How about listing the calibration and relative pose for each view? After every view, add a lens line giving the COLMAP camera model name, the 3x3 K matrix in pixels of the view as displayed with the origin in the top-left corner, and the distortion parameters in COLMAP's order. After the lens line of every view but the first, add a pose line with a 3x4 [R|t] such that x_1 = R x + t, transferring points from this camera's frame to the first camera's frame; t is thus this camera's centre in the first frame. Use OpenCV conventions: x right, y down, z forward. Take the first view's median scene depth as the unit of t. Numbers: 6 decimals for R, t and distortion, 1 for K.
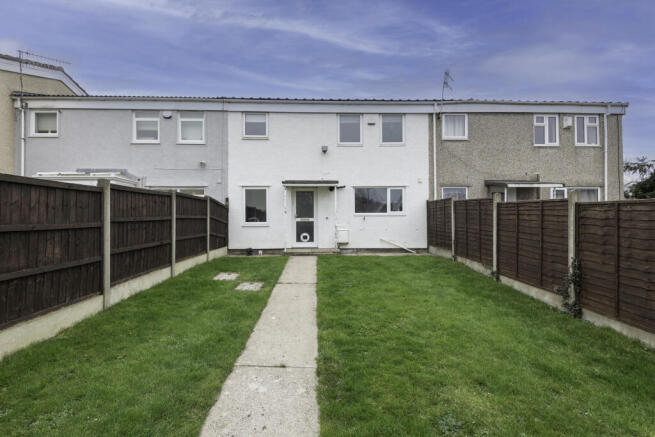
lens RADIAL K [[291.6, 0, 327.5], [0, 291.6, 218.5], [0, 0, 1]] dist [0.002103, 0.000010]
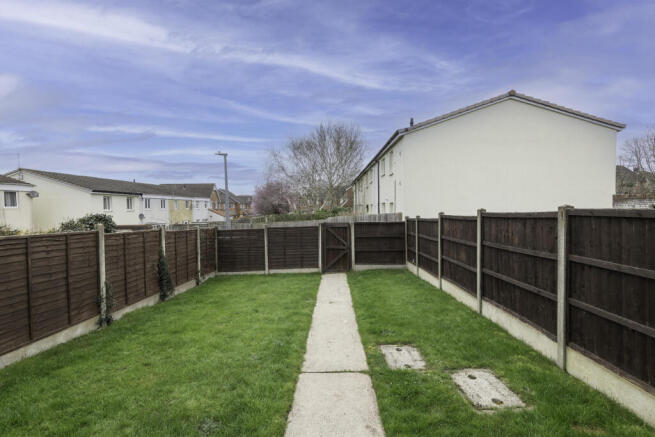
lens RADIAL K [[291.6, 0, 327.5], [0, 291.6, 218.5], [0, 0, 1]] dist [0.002103, 0.000010]
pose [[-0.996025, 0.009789, 0.088540, -0.199126], [0.012976, 0.999286, 0.035487, -0.139599], [-0.088129, 0.036495, -0.995440, 1.940863]]
